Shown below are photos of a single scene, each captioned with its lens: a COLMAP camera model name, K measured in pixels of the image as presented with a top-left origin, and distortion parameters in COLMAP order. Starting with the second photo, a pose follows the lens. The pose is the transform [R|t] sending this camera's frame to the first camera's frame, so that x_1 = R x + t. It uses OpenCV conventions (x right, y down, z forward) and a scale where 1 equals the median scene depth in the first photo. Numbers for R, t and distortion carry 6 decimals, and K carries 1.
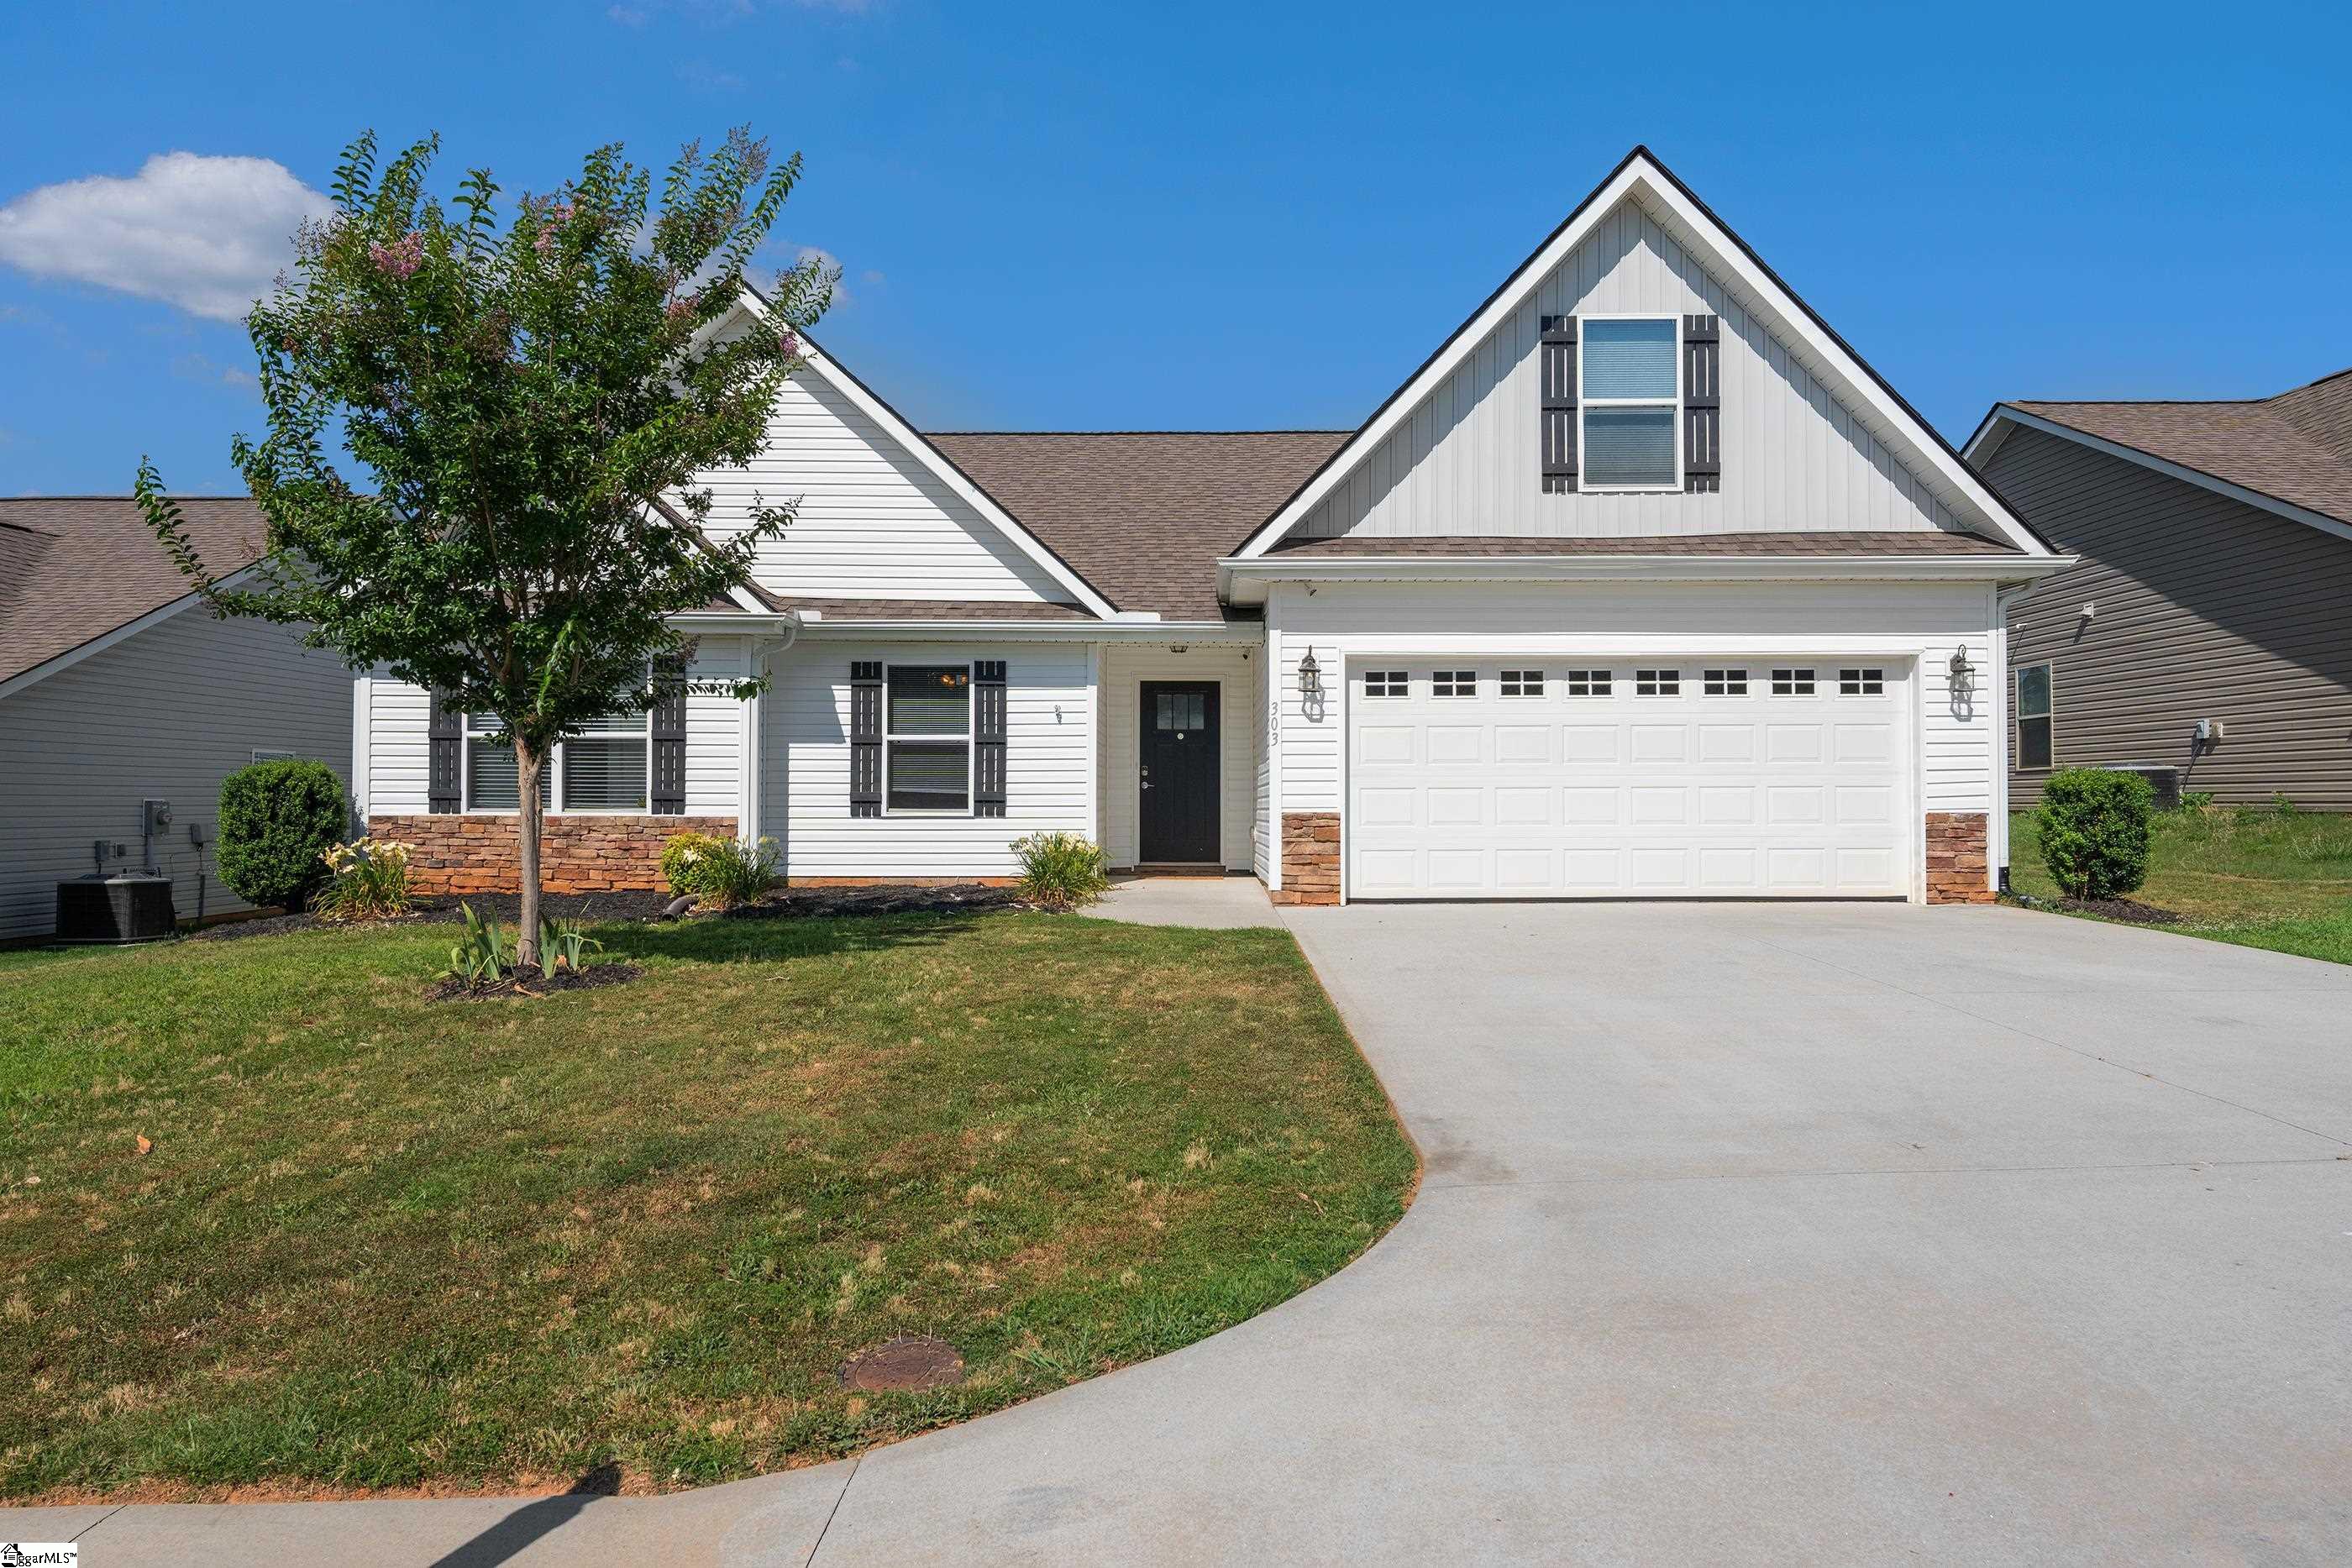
lens RADIAL K [[1516.3, 0, 1182.3], [0, 1516.3, 787.2], [0, 0, 1]] dist [0.023599, 0.001919]
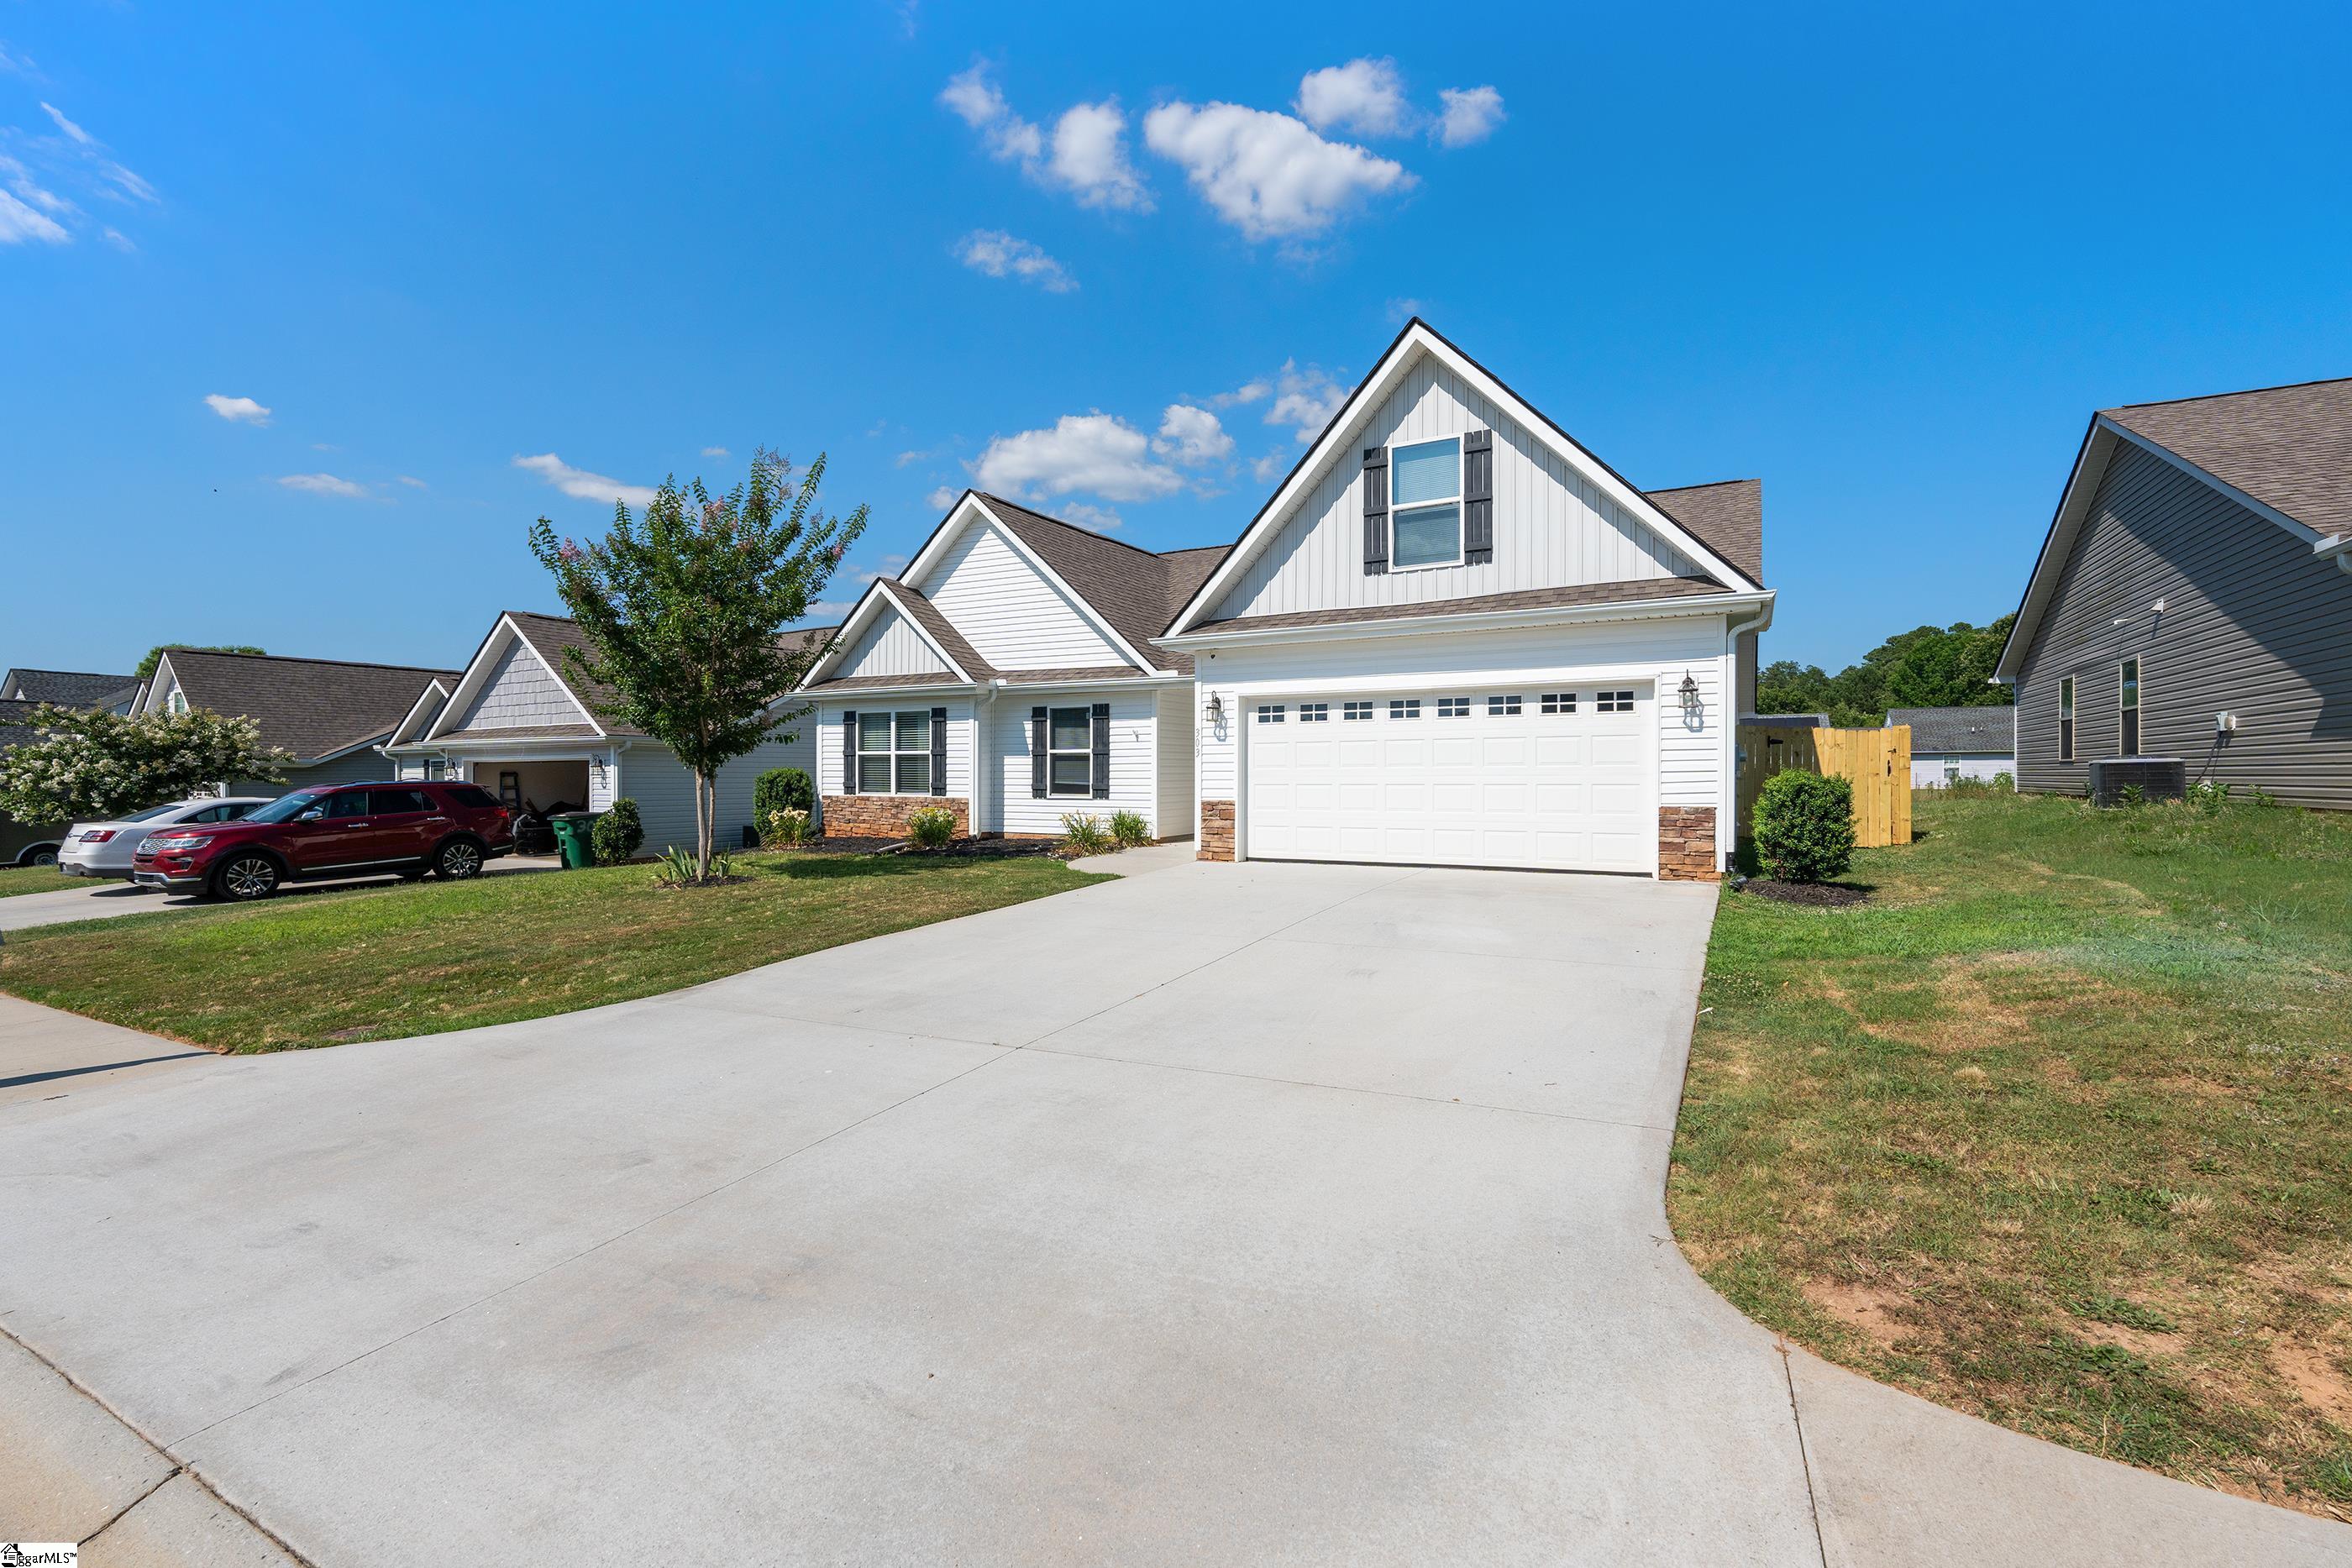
lens RADIAL K [[1025.1, 0, 1176.7], [0, 1025.1, 785.2], [0, 0, 1]] dist [0.026368, 0.000259]
pose [[0.878477, 0.003972, -0.477767, 0.538340], [0.006108, 0.999790, 0.019542, -0.018975], [0.477745, -0.020085, 0.878269, 0.074609]]
